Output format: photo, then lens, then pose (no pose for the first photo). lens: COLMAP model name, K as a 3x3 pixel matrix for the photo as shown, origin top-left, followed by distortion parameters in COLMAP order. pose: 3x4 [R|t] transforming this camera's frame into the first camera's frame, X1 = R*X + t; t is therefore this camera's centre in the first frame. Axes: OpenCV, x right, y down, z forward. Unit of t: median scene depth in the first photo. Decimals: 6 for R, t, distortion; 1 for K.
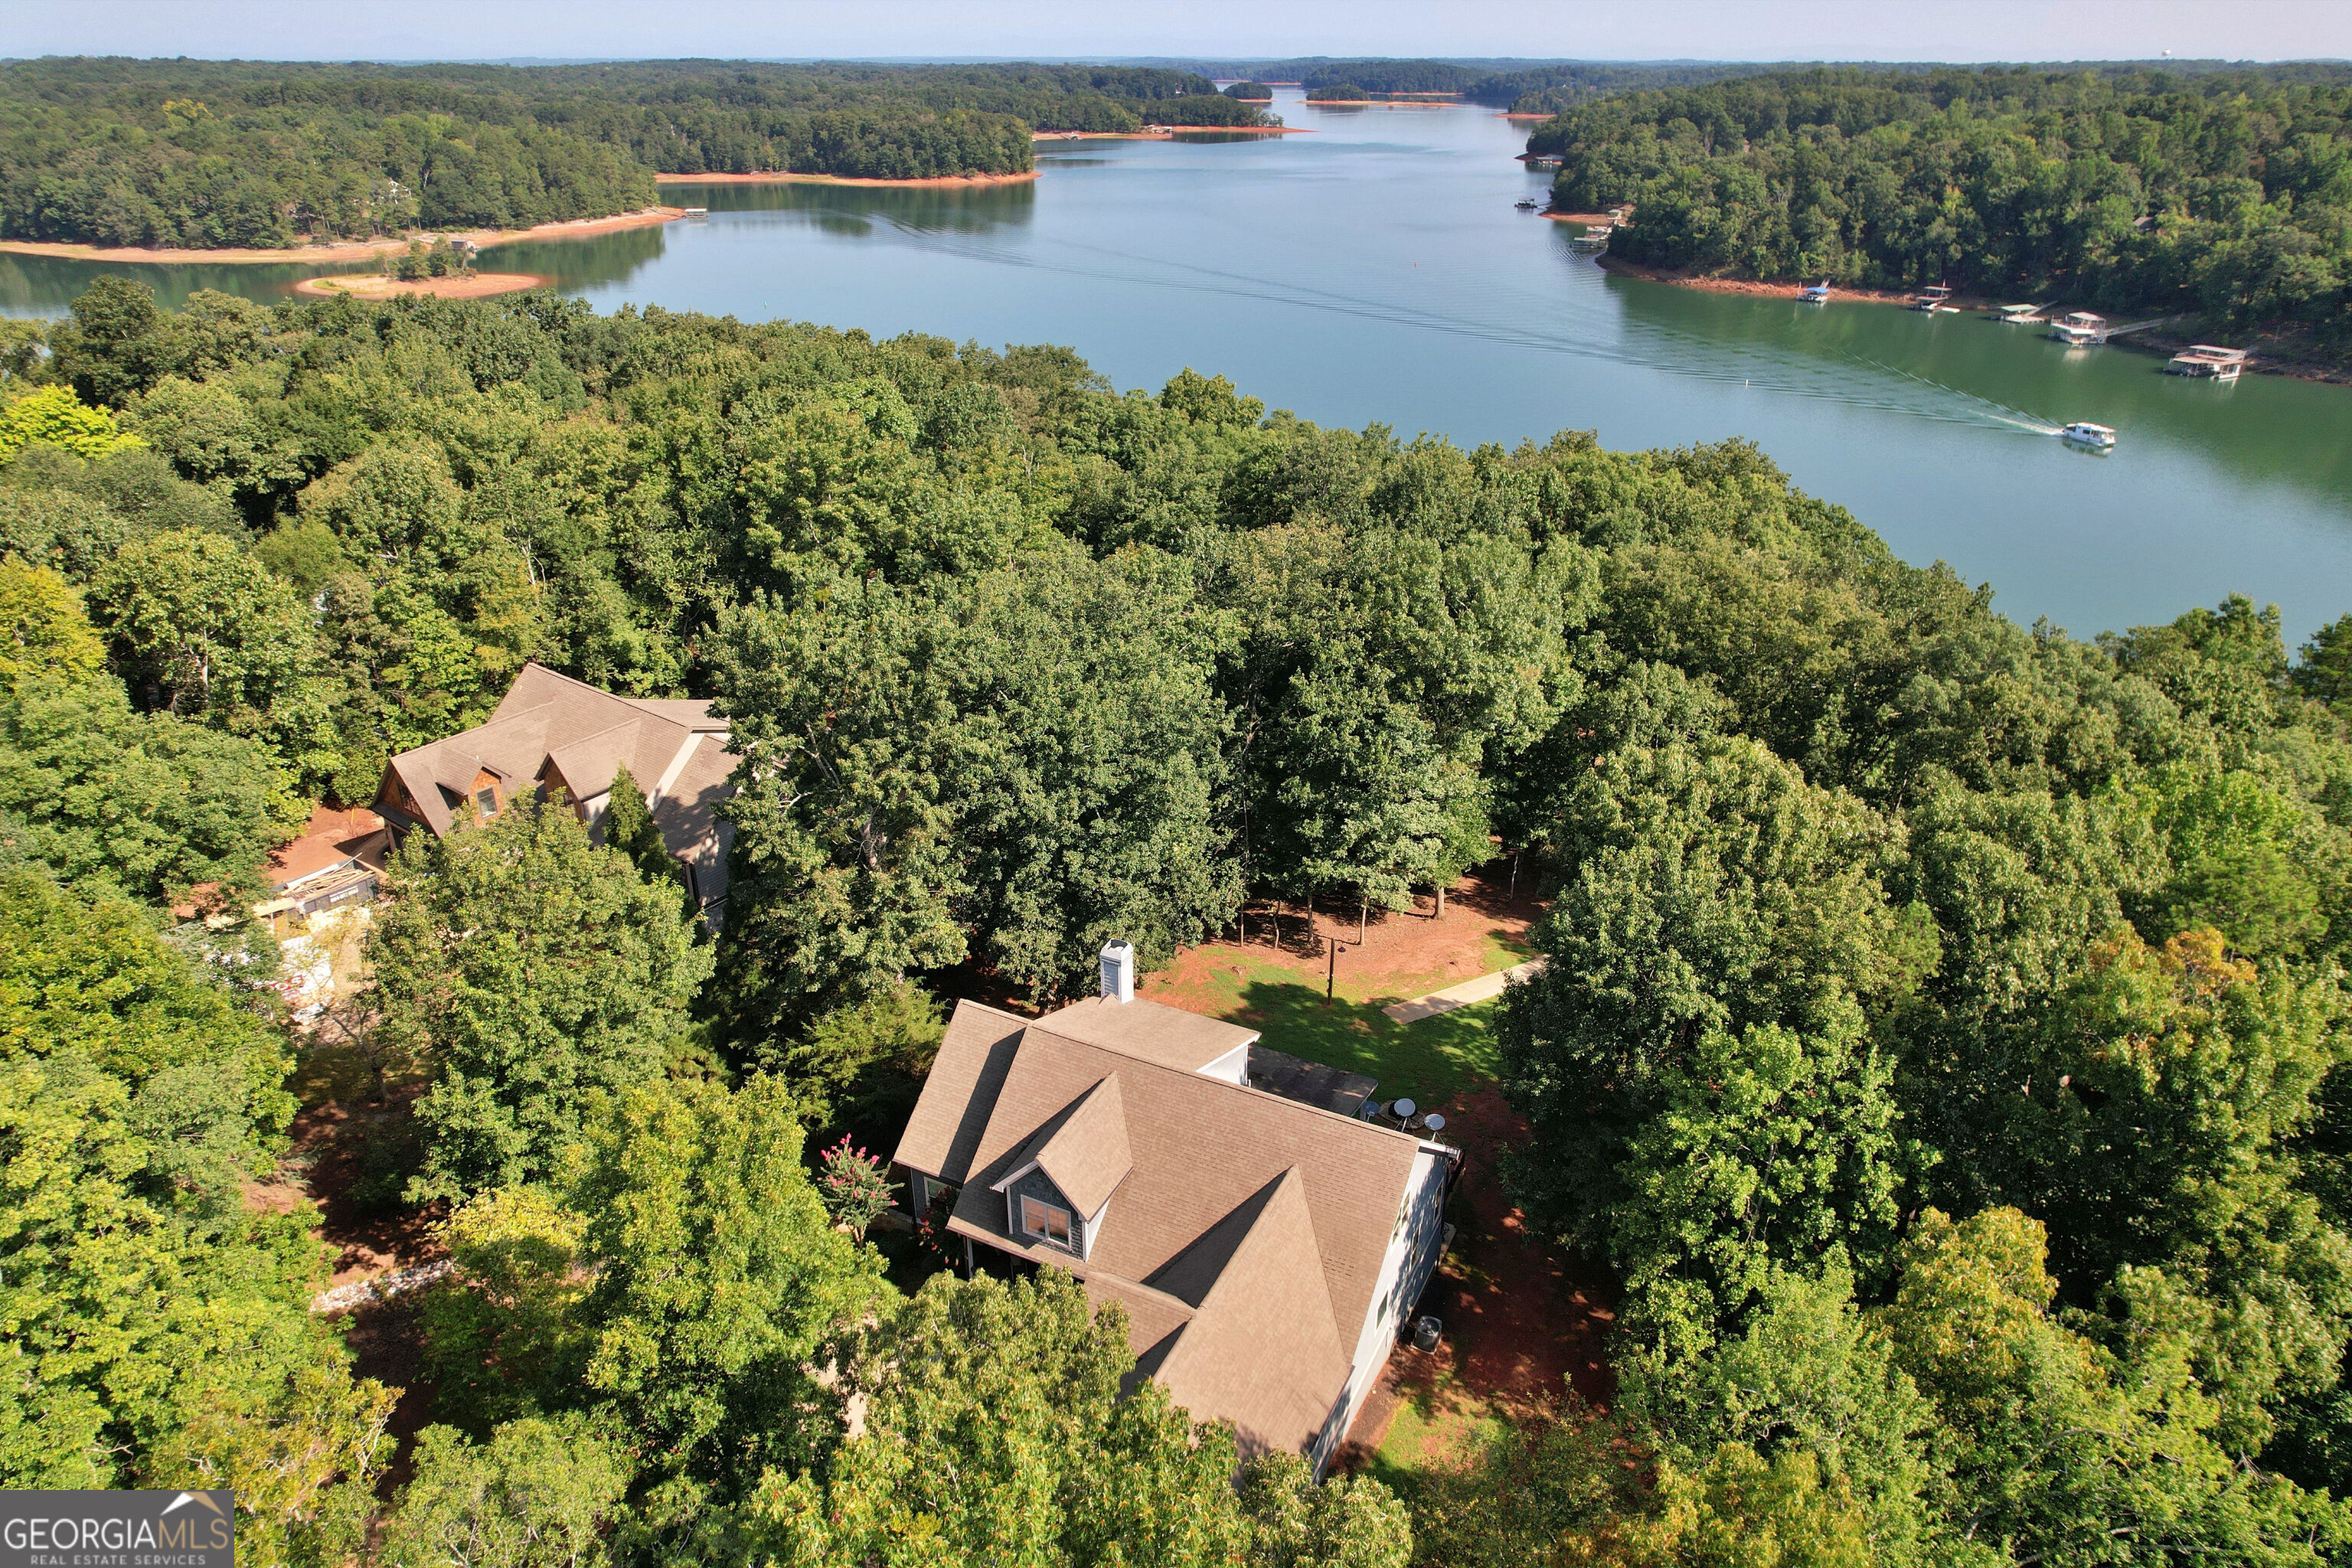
lens RADIAL K [[1516.4, 0, 1176.0], [0, 1516.4, 784.0], [0, 0, 1]] dist [-0.083284, 0.074397]
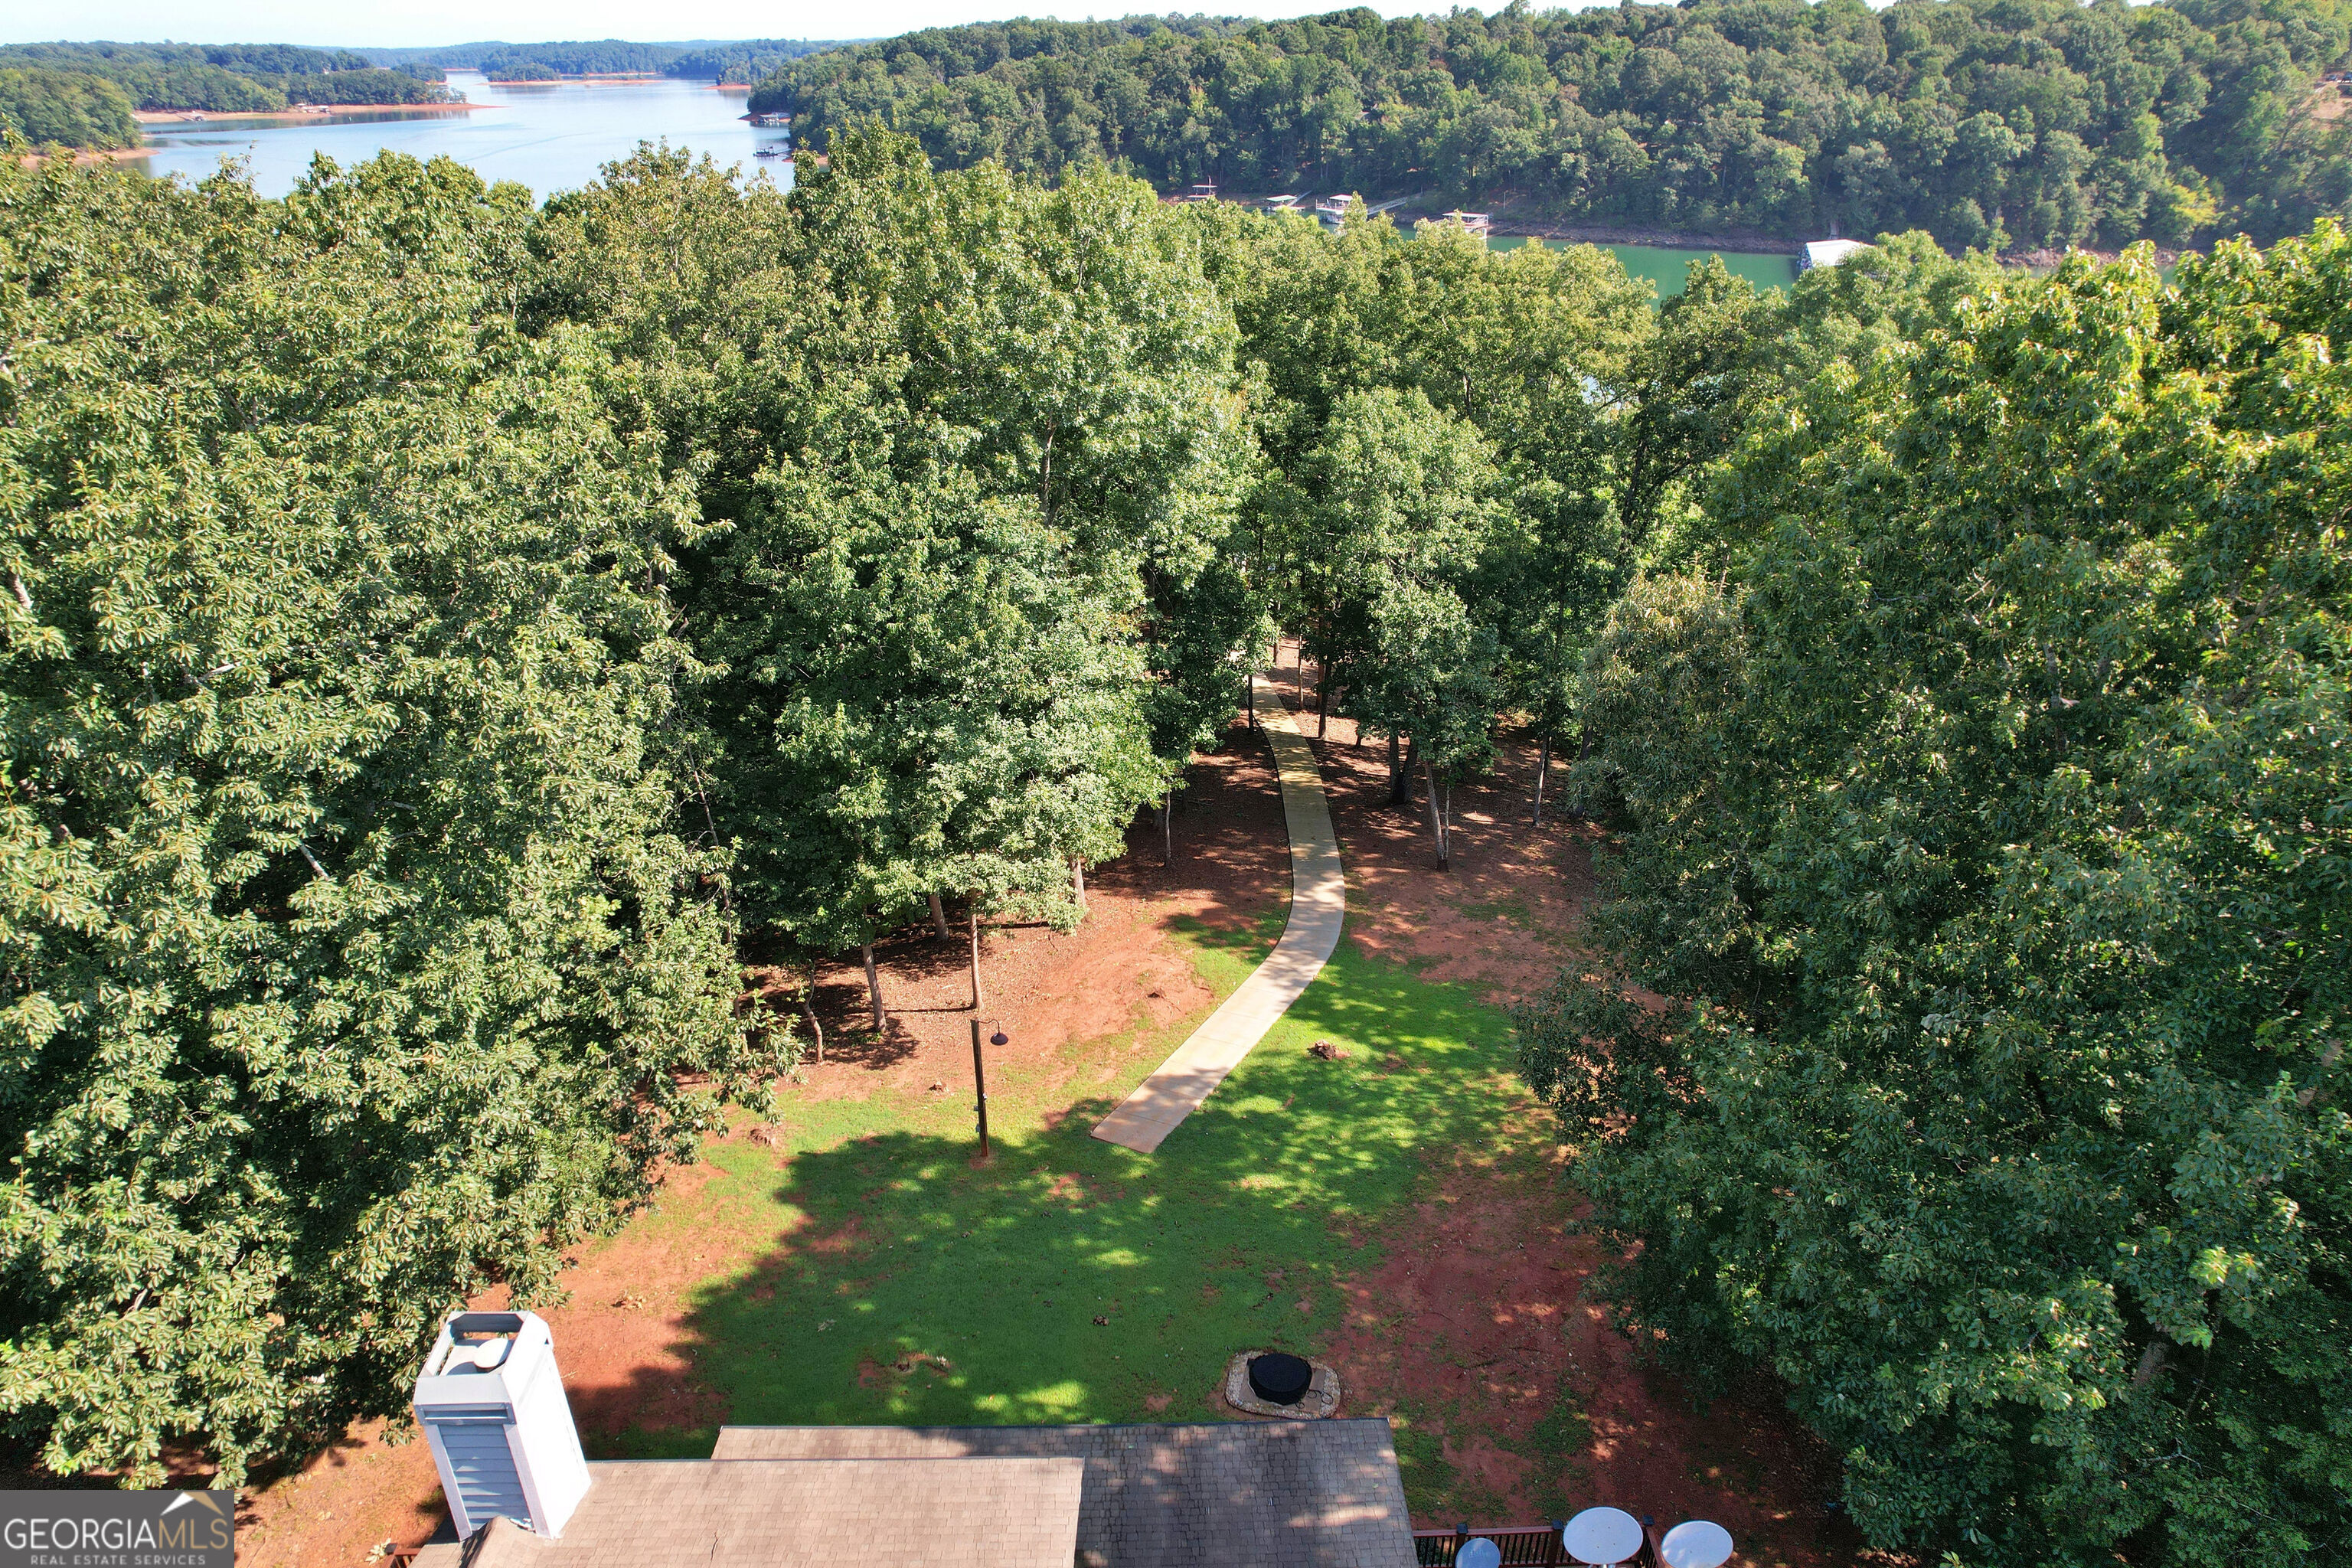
lens RADIAL K [[1554.8, 0, 1211.8], [0, 1554.8, 783.0], [0, 0, 1]] dist [-0.072682, 0.066824]
pose [[0.884338, -0.212647, 0.415605, -0.012145], [0.208214, 0.976447, 0.056561, 0.019291], [-0.417843, 0.036516, 0.907785, 0.515346]]
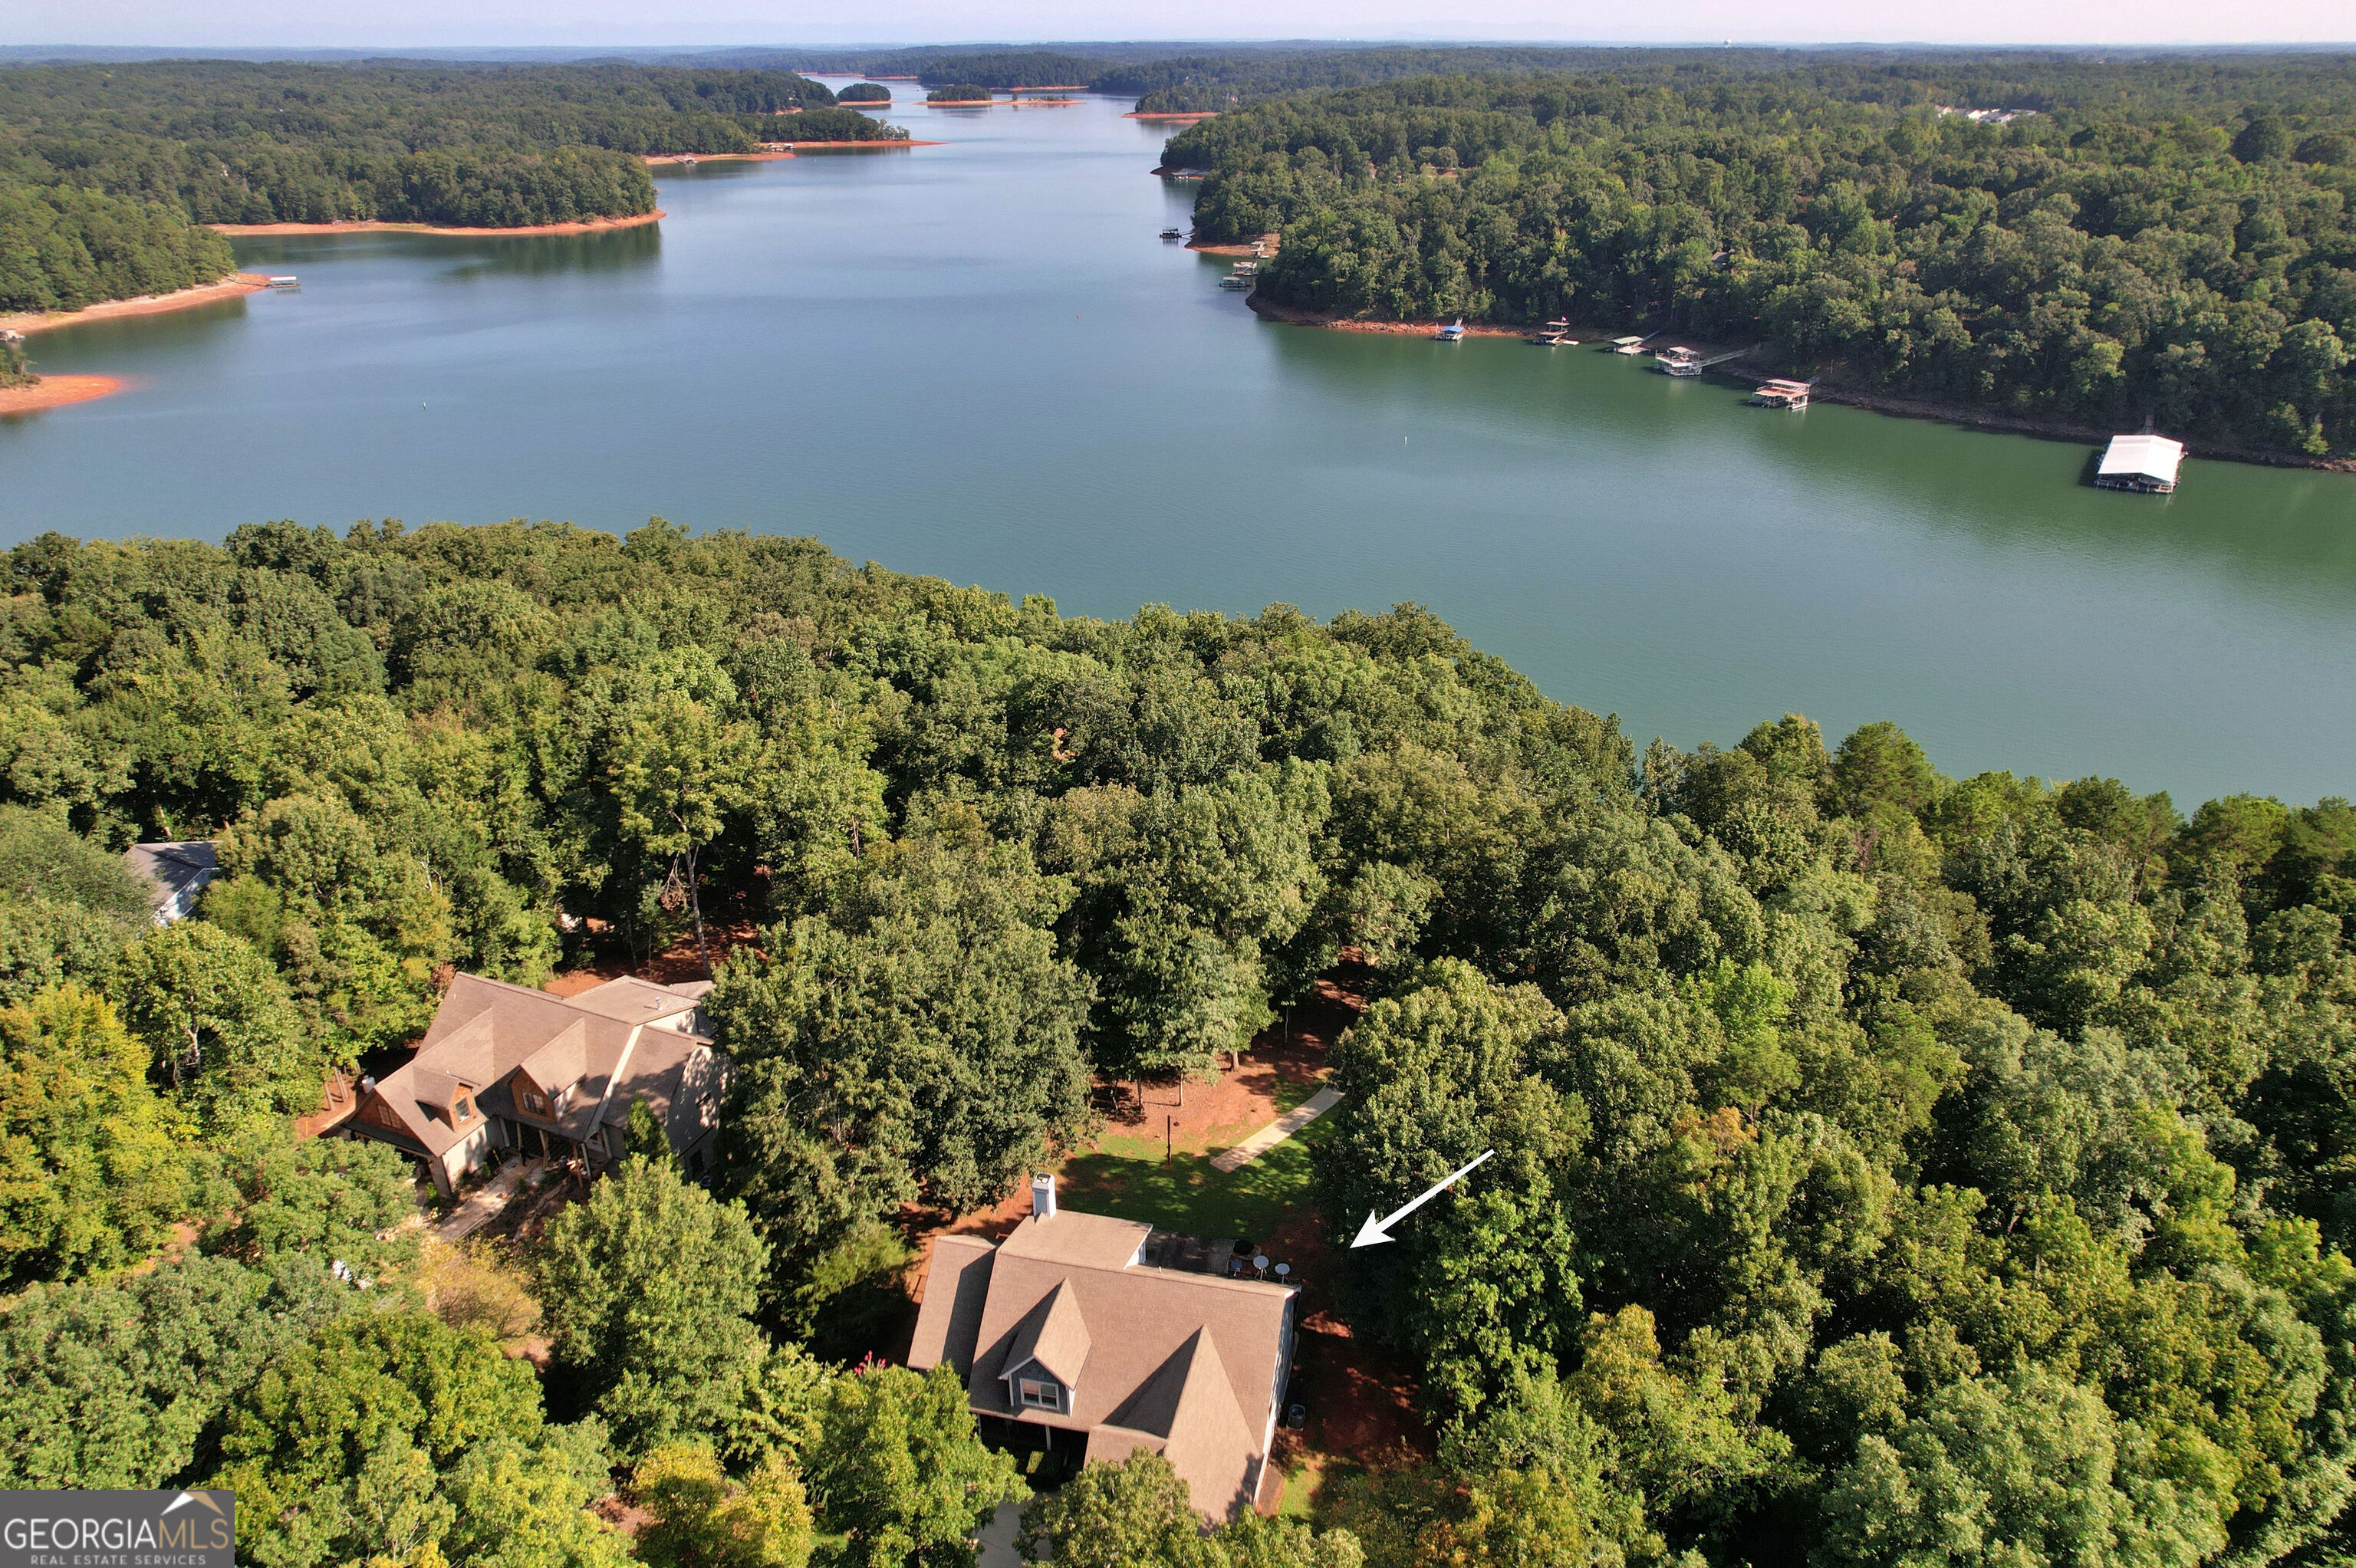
lens RADIAL K [[1557.2, 0, 1213.8], [0, 1557.2, 783.0], [0, 0, 1]] dist [-0.072682, 0.066824]
pose [[0.969887, -0.106136, 0.219215, -0.114790], [0.109907, 0.993929, -0.005042, -0.163780], [-0.217349, 0.028984, 0.975664, -0.304938]]
